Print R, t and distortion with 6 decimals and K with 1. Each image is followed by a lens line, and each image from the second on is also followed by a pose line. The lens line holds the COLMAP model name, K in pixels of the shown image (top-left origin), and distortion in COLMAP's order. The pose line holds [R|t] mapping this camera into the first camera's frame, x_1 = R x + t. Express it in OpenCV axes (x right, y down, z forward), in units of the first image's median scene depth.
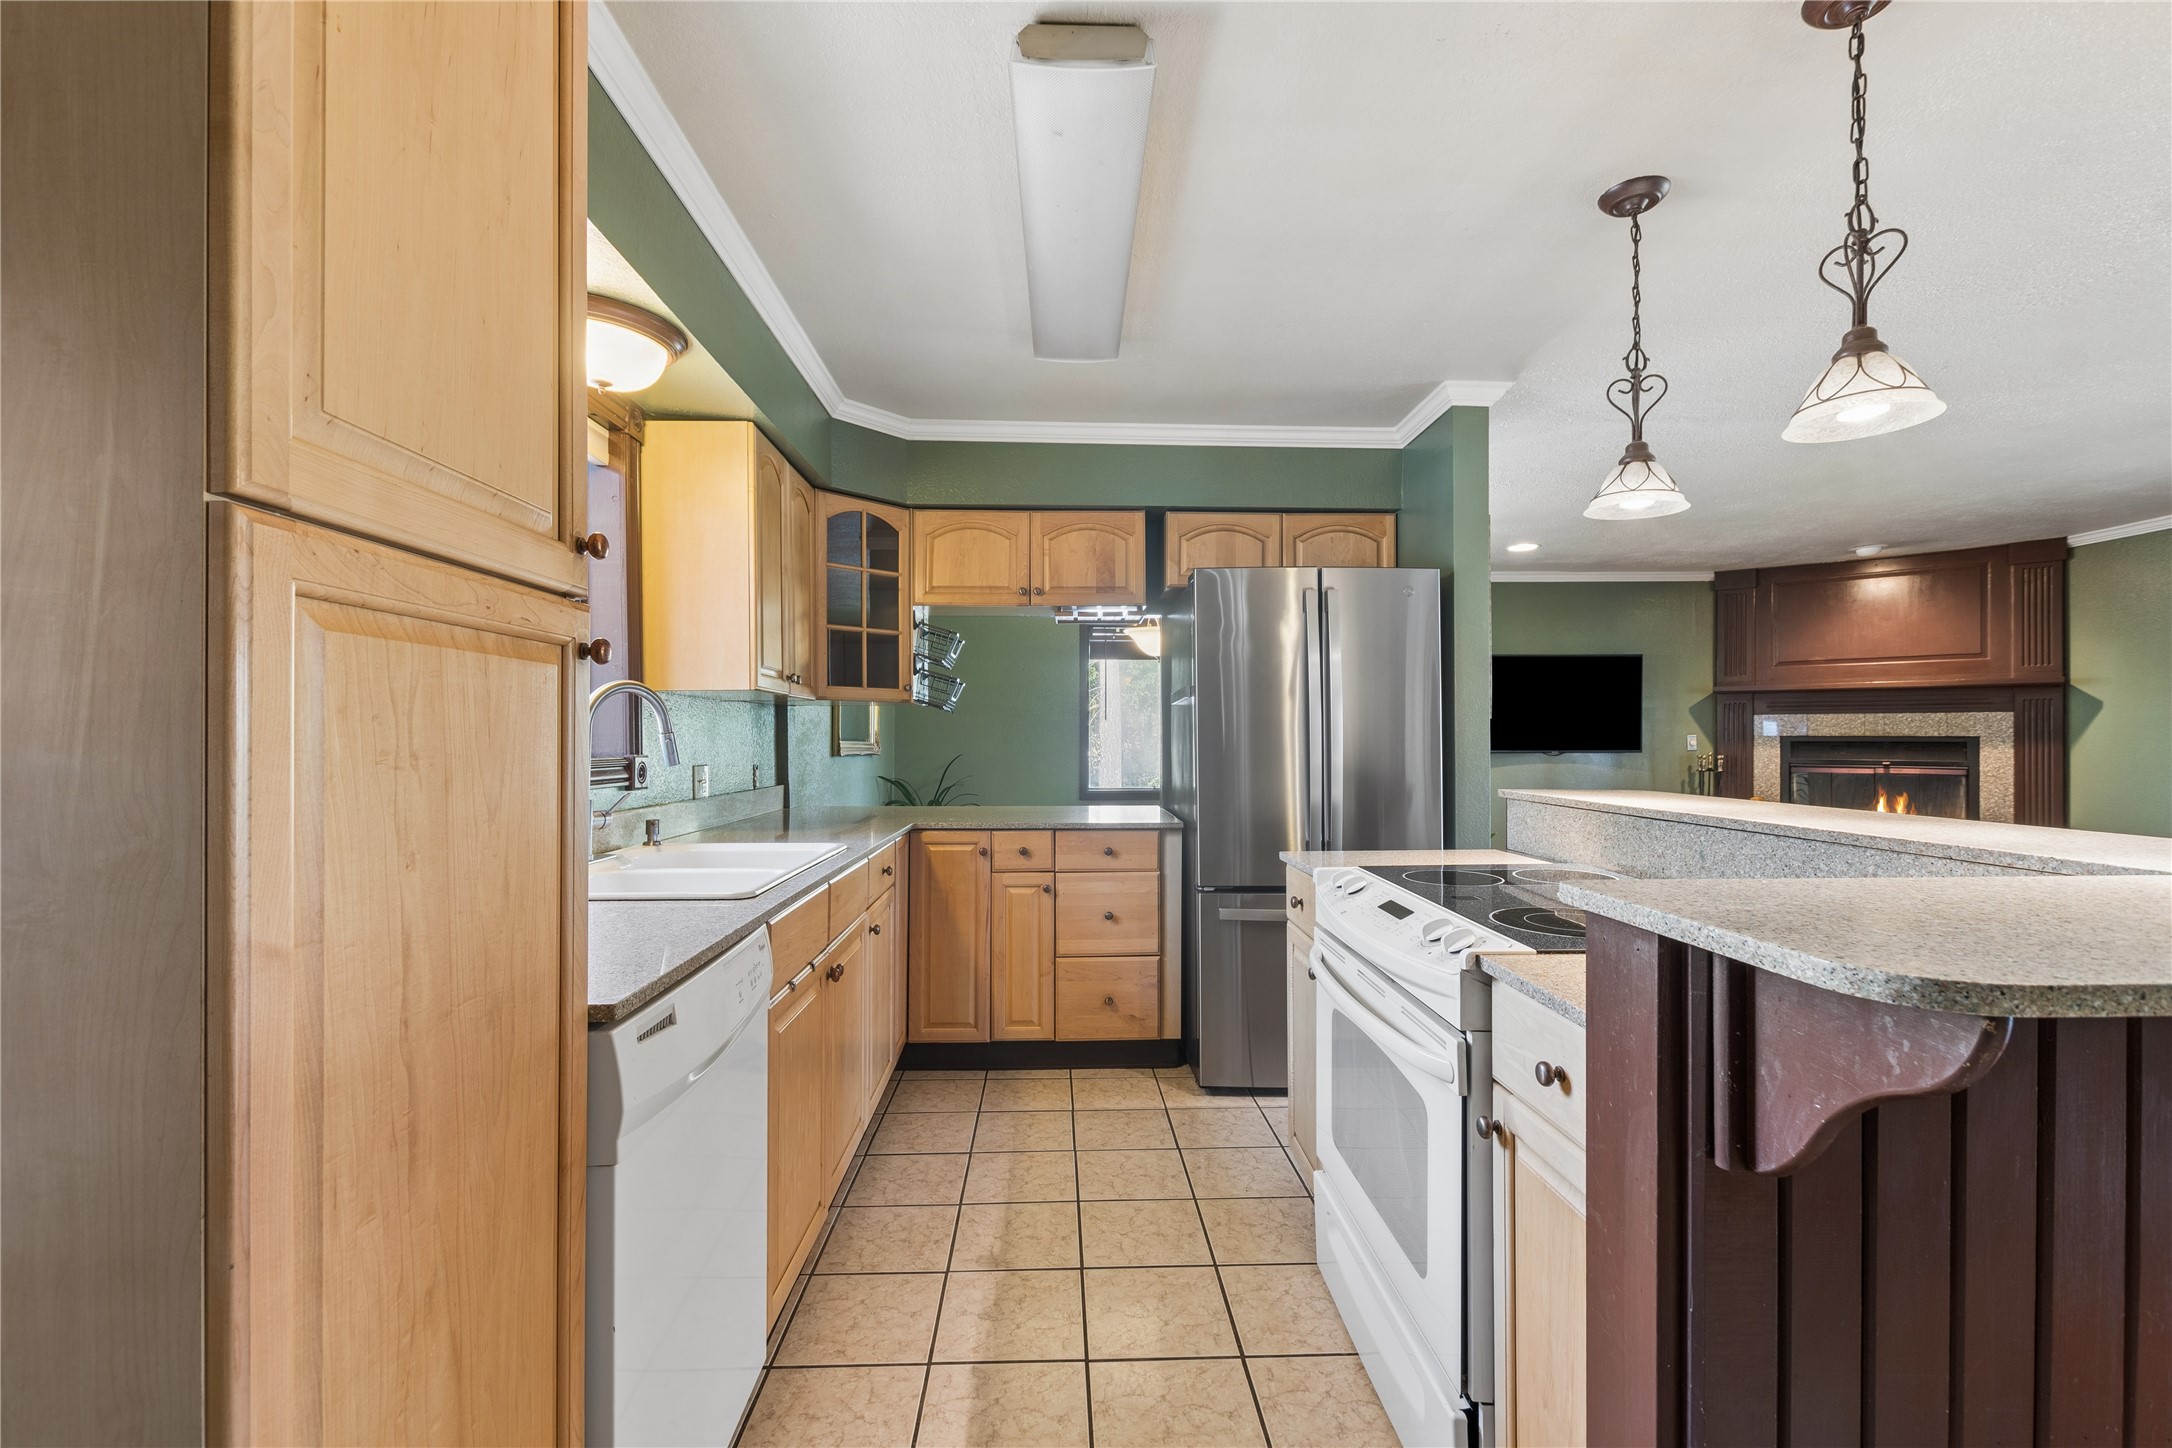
lens RADIAL K [[948.7, 0, 1090.7], [0, 948.7, 714.9], [0, 0, 1]] dist [0.006110, -0.003801]
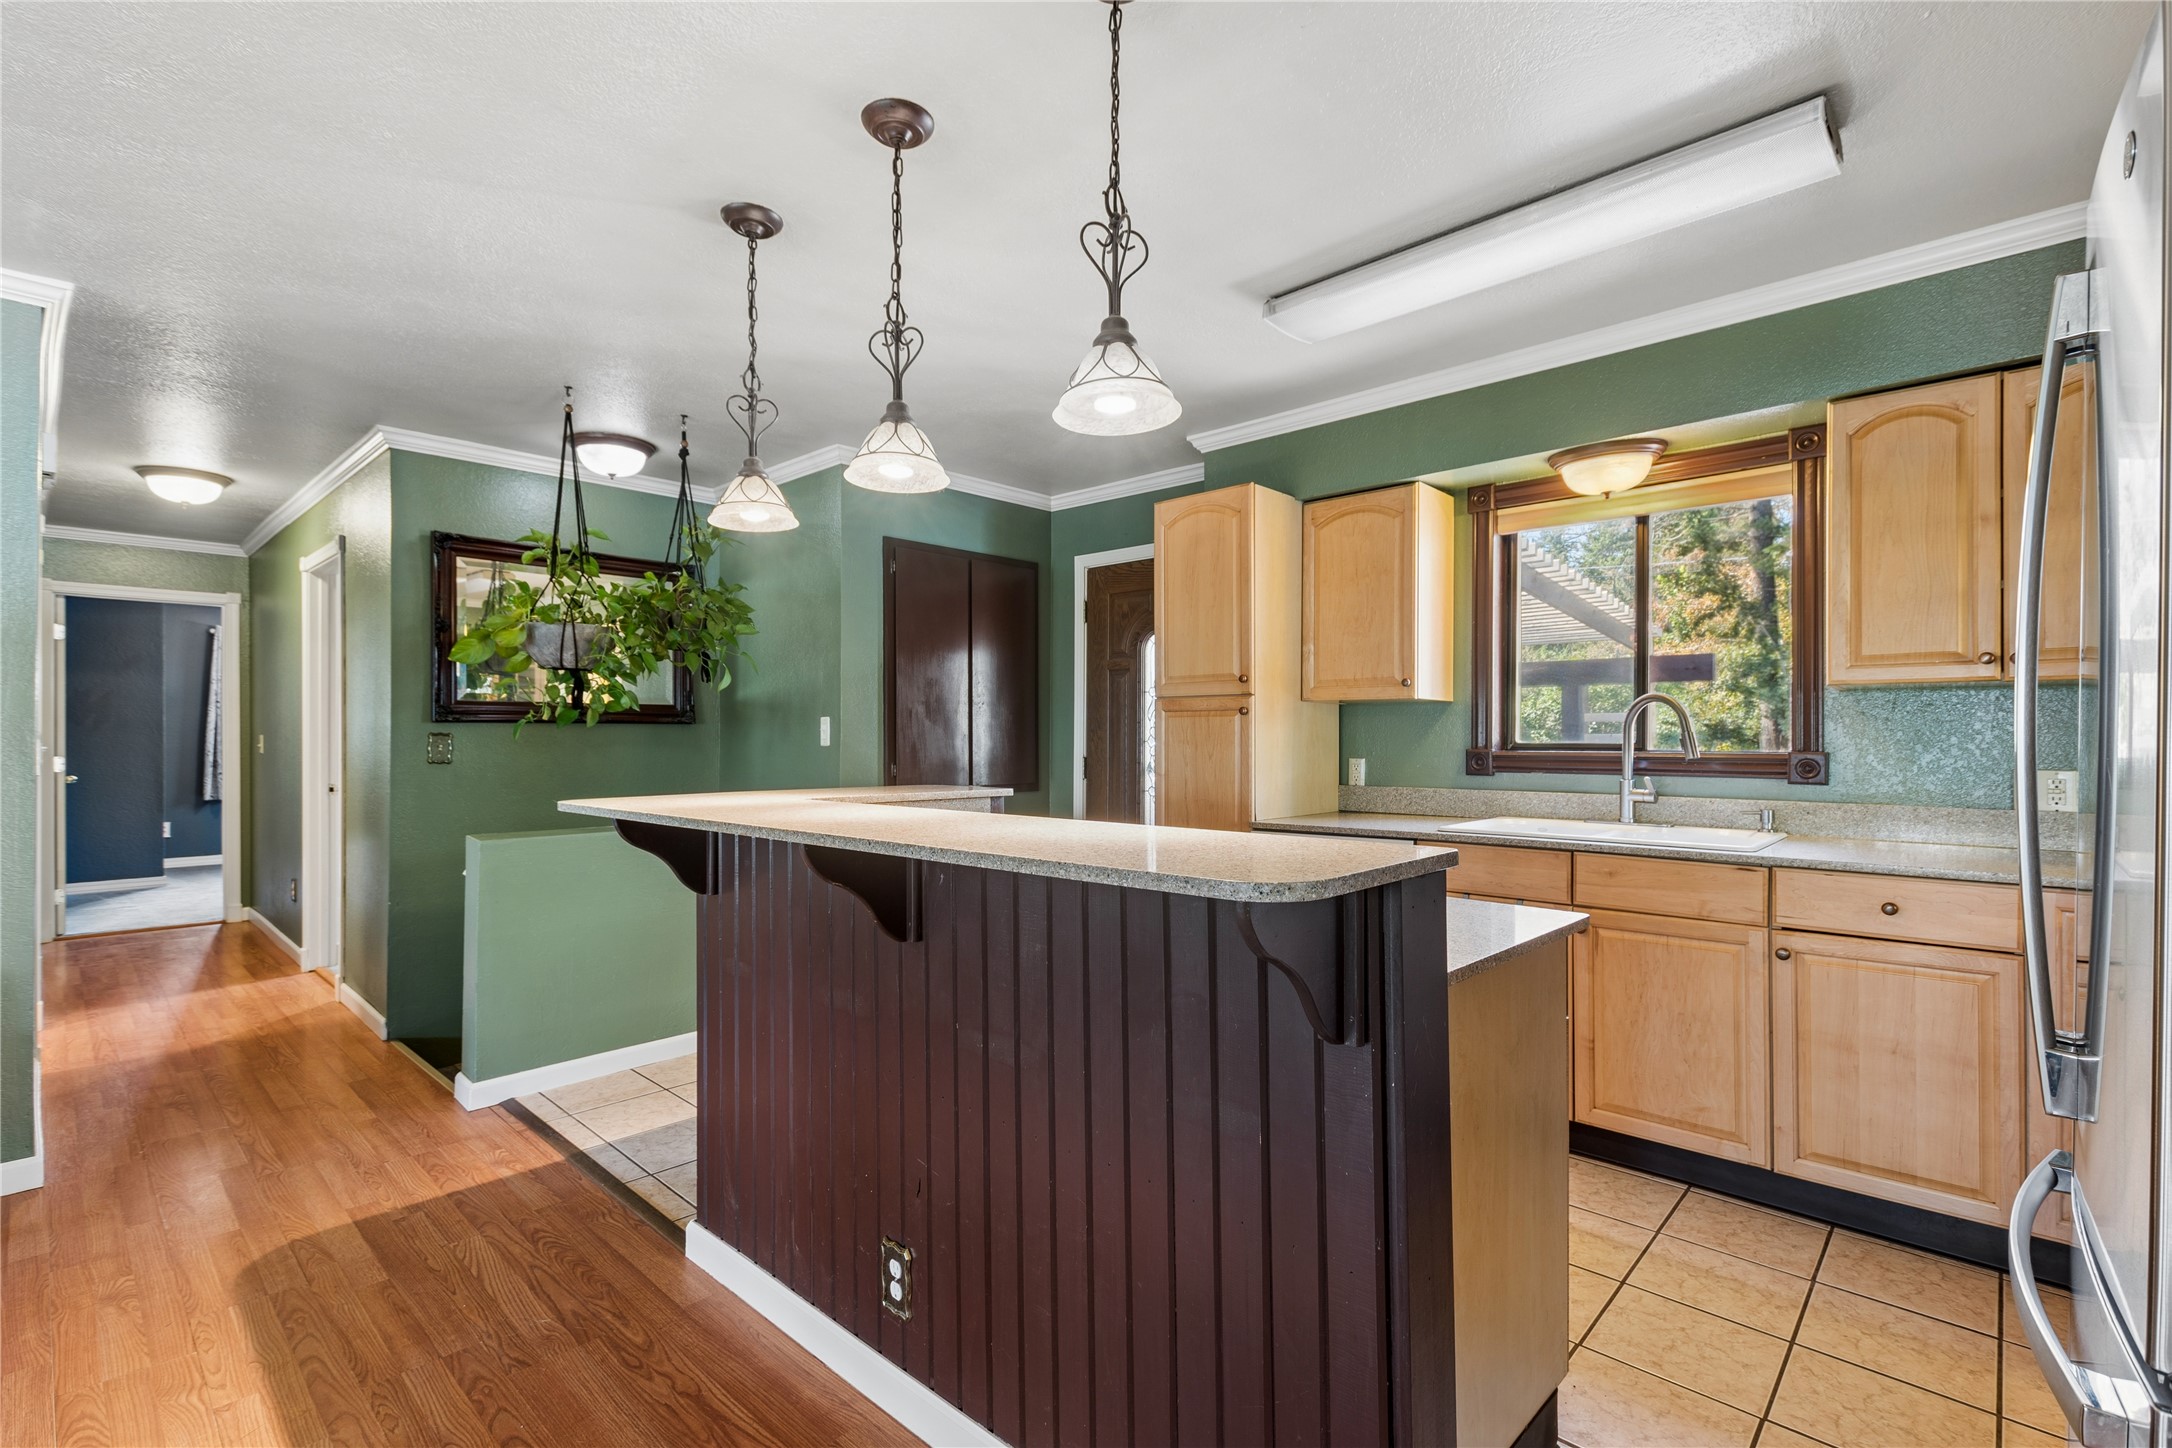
lens RADIAL K [[948.7, 0, 1097.7], [0, 948.7, 741.7], [0, 0, 1]] dist [0.006110, -0.003801]
pose [[-0.708806, 0.001088, -0.705403, 0.384148], [0.016728, 0.999744, -0.015267, 0.014871], [0.705205, -0.022621, -0.708642, 0.538221]]
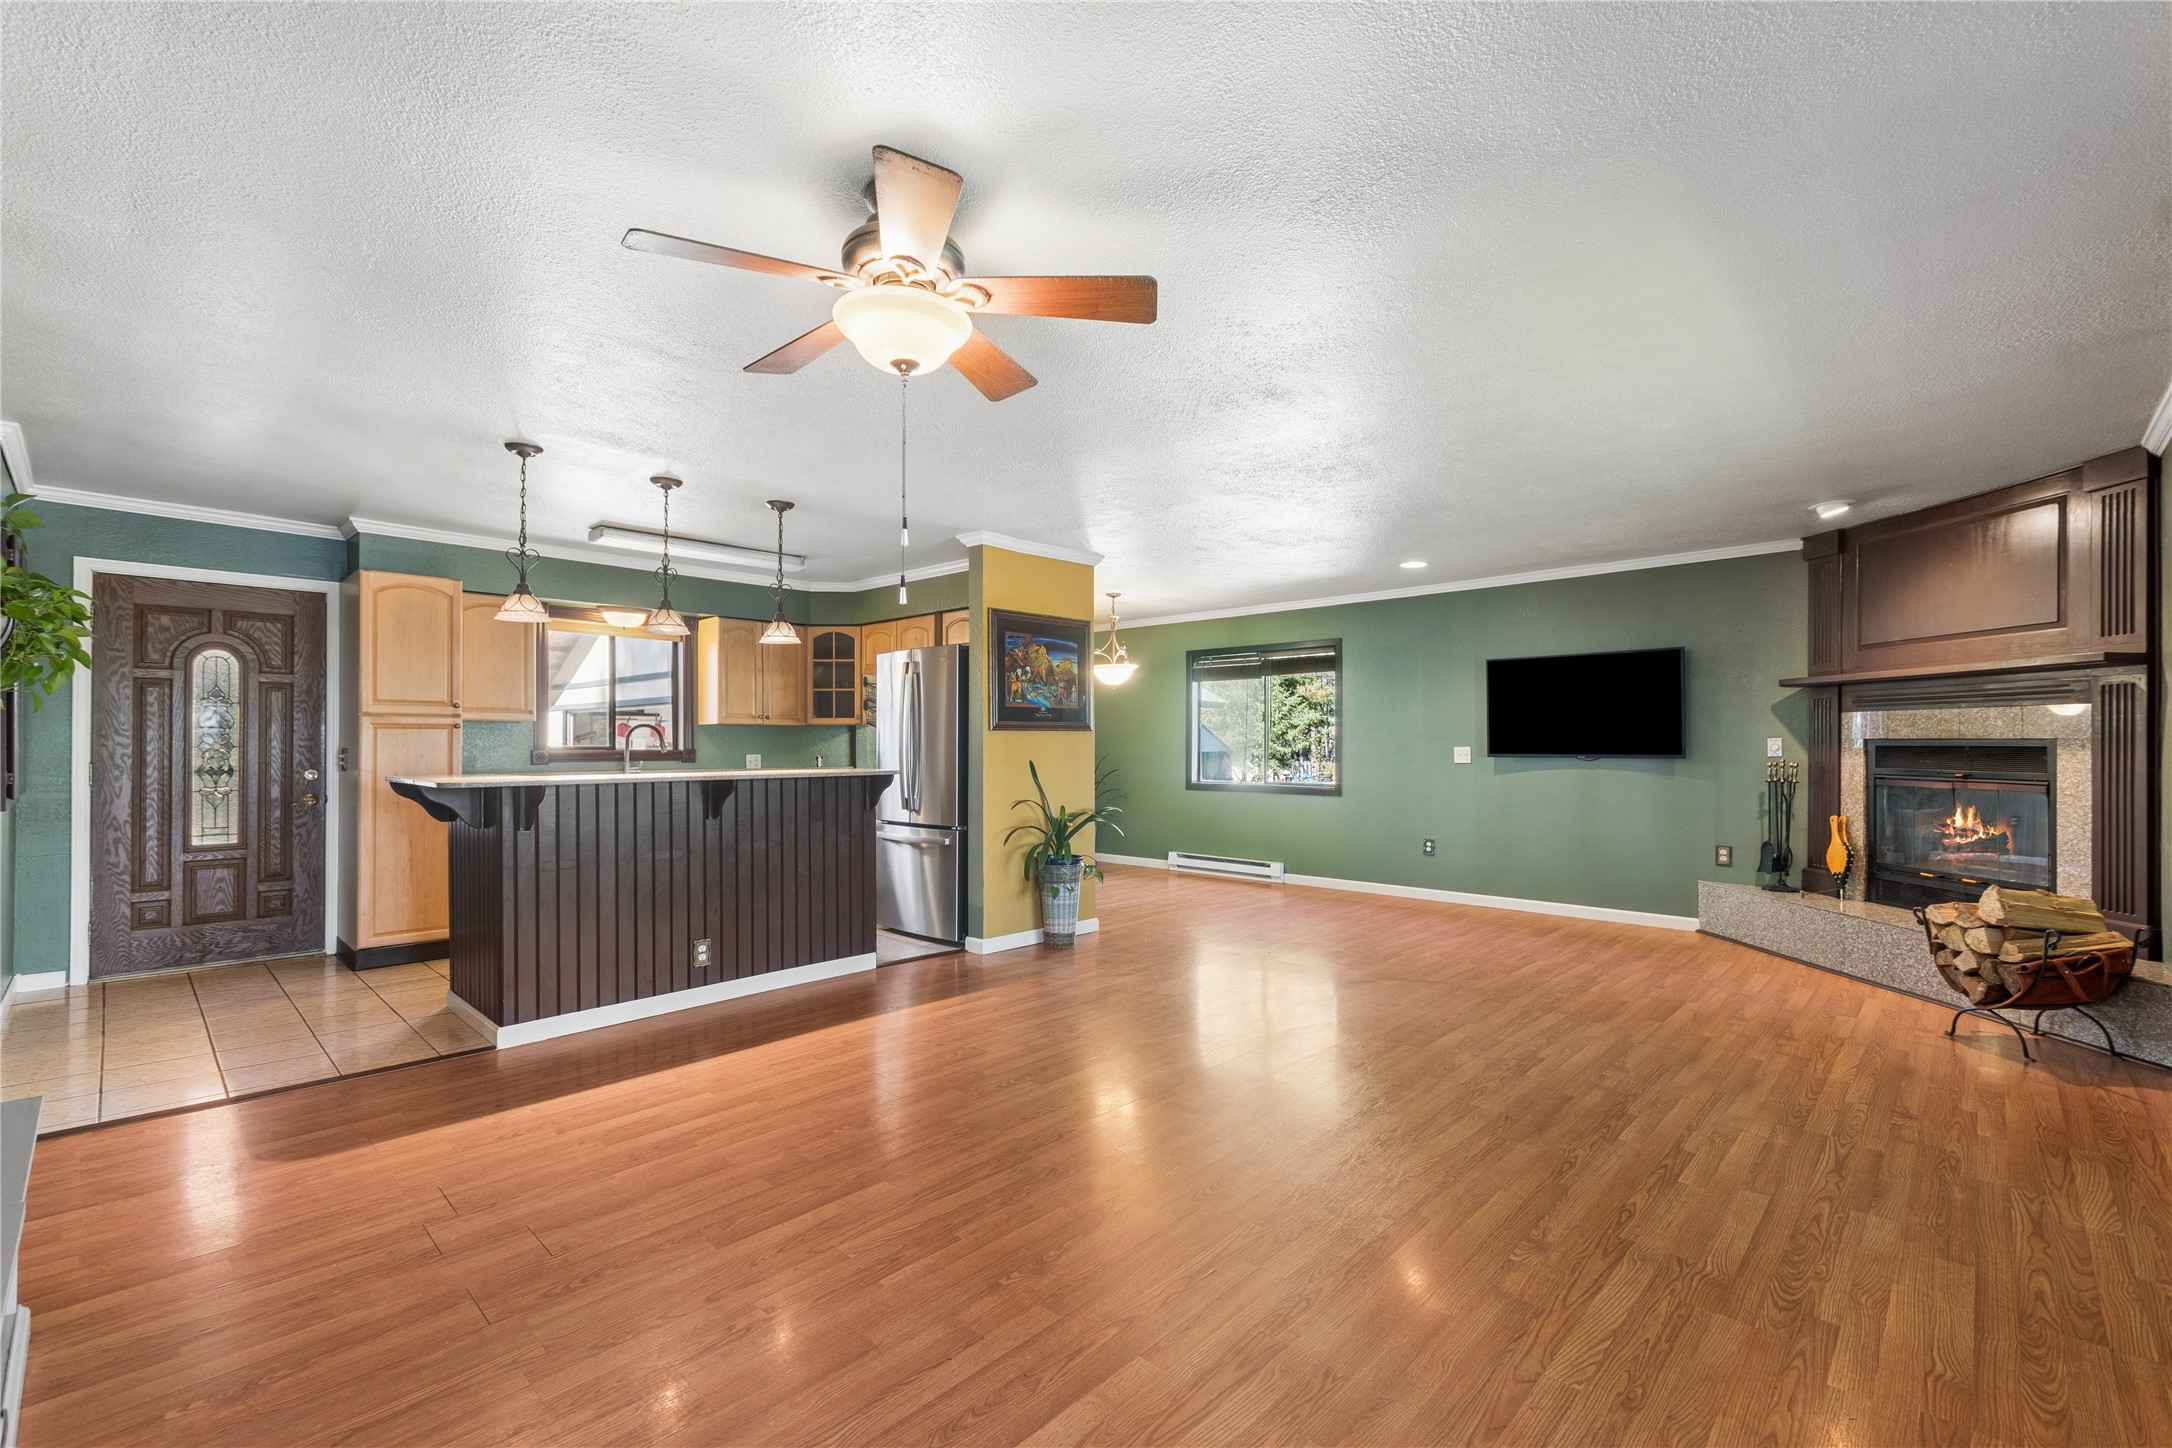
lens RADIAL K [[948.7, 0, 1091.3], [0, 948.7, 731.1], [0, 0, 1]] dist [0.006110, -0.003801]
pose [[0.693056, -0.010225, -0.720811, 0.992649], [0.018727, 0.999817, 0.003822, 0.000919], [0.720640, -0.016148, 0.693121, -0.012824]]
